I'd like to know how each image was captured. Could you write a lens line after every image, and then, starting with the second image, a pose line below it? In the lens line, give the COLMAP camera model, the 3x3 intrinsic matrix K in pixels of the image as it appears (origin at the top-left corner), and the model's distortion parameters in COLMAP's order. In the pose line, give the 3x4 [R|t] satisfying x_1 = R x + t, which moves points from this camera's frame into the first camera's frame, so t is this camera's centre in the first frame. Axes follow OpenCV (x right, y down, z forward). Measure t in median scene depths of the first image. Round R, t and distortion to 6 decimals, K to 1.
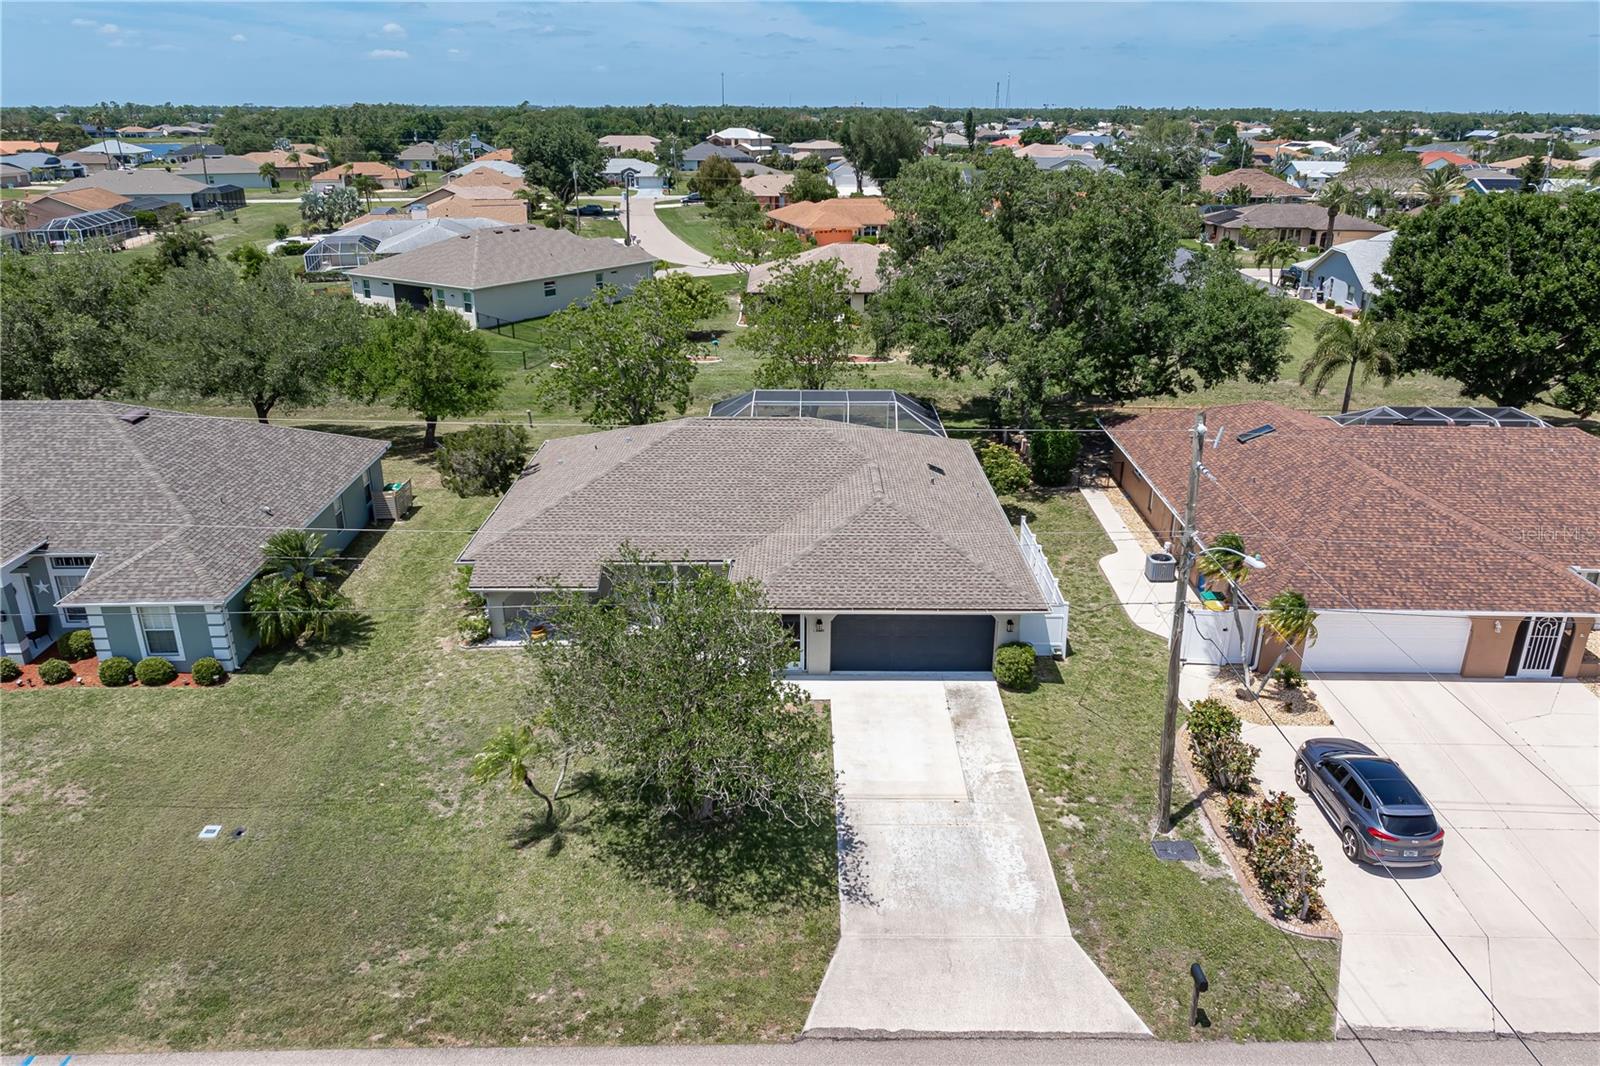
lens RADIAL K [[1129.8, 0, 800.2], [0, 1129.8, 525.7], [0, 0, 1]] dist [-0.029177, 0.016683]
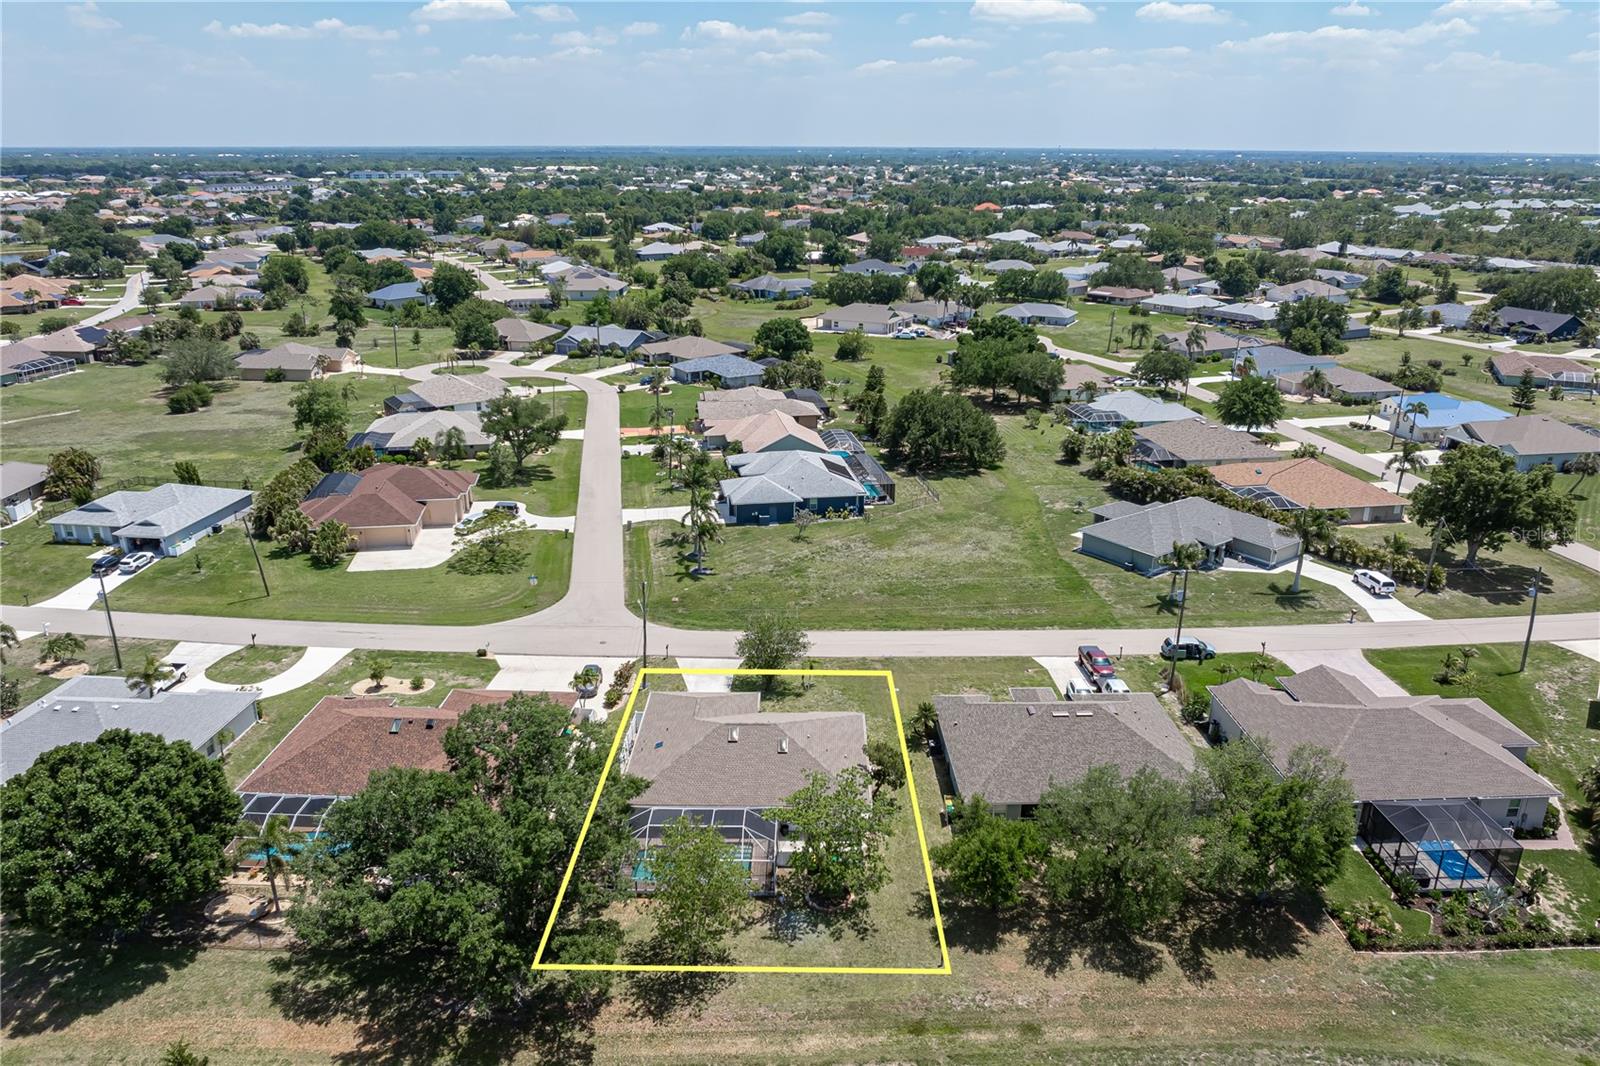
lens RADIAL K [[1129.8, 0, 808.7], [0, 1129.8, 542.6], [0, 0, 1]] dist [-0.029177, 0.016683]
pose [[-0.999938, -0.010500, 0.003590, -0.194781], [-0.005762, 0.767811, 0.640650, -2.073408], [-0.009483, 0.640590, -0.767825, 2.941734]]
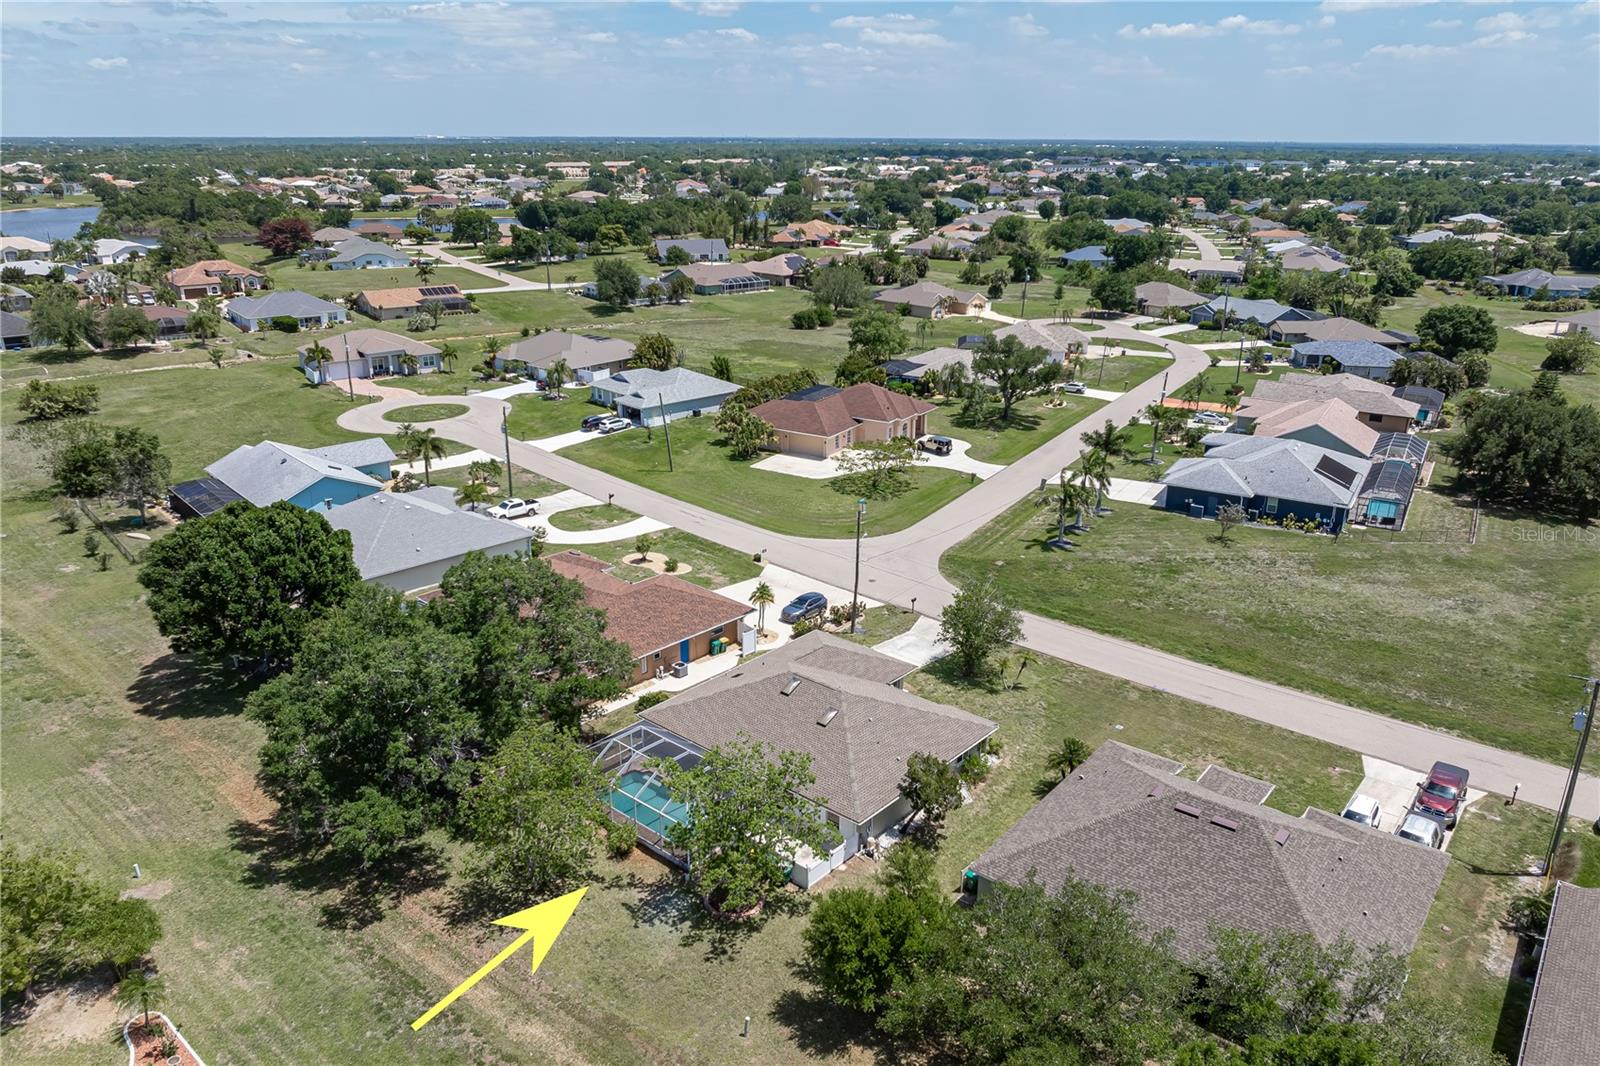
lens RADIAL K [[1129.8, 0, 804.6], [0, 1129.8, 529.0], [0, 0, 1]] dist [-0.029177, 0.016683]
pose [[-0.751842, -0.224141, 0.620076, -1.279202], [0.222295, 0.799214, 0.558428, -1.521848], [-0.620740, 0.557689, -0.551058, 2.252914]]
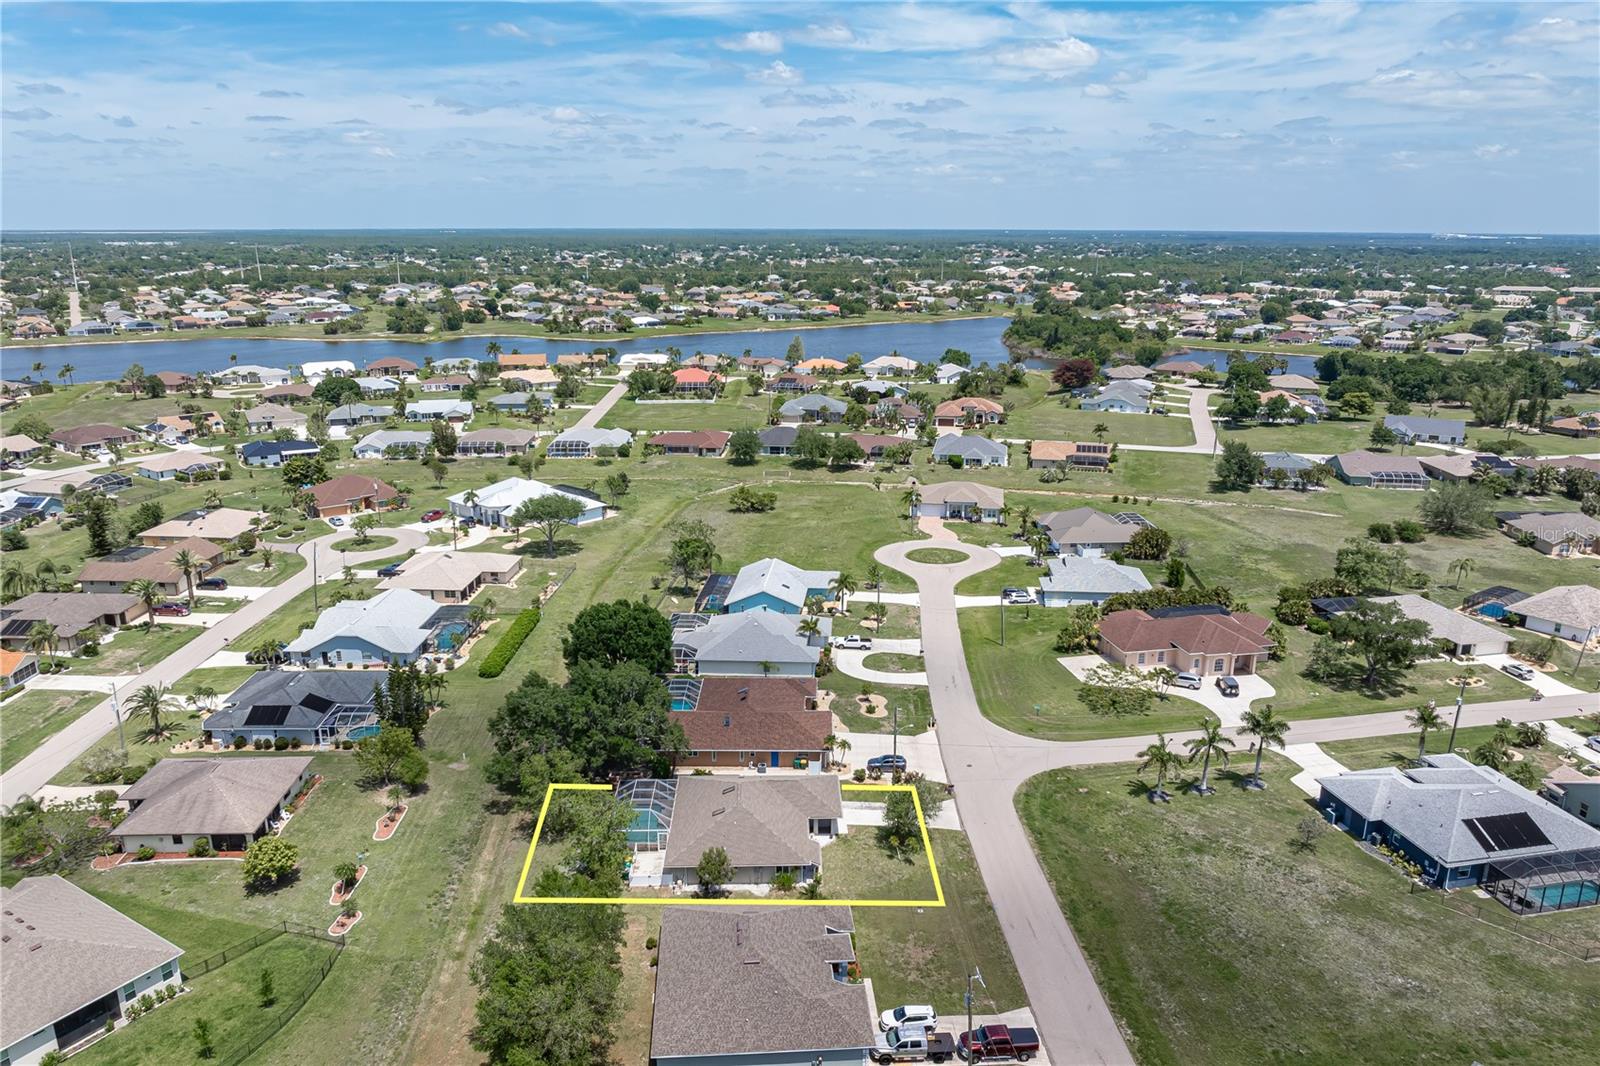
lens RADIAL K [[1129.8, 0, 805.2], [0, 1129.8, 532.0], [0, 0, 1]] dist [-0.029177, 0.016683]
pose [[-0.025432, -0.266142, 0.963598, -3.171455], [0.346345, 0.901865, 0.258233, -1.654790], [-0.937763, 0.340304, 0.069241, 0.540690]]
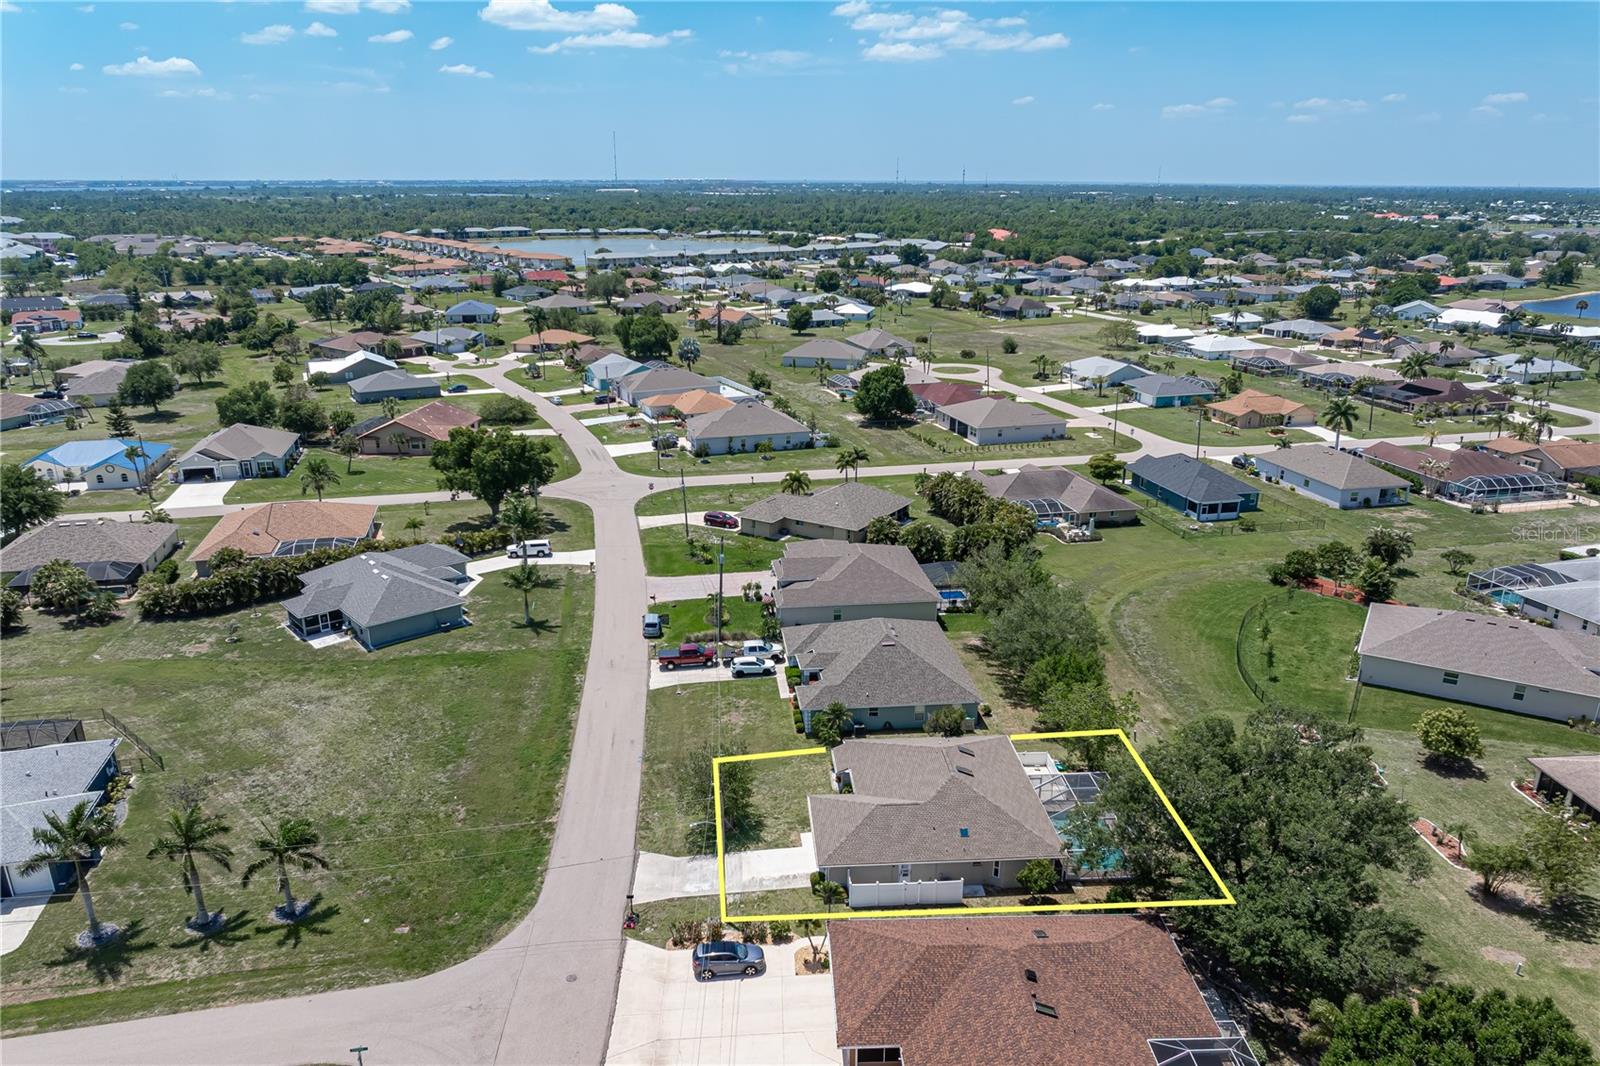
lens RADIAL K [[1129.8, 0, 805.8], [0, 1129.8, 531.8], [0, 0, 1]] dist [-0.029177, 0.016683]
pose [[0.066117, 0.291689, -0.954225, 2.218084], [-0.349597, 0.902472, 0.251646, -1.117119], [0.934564, 0.316956, 0.161642, 0.358616]]
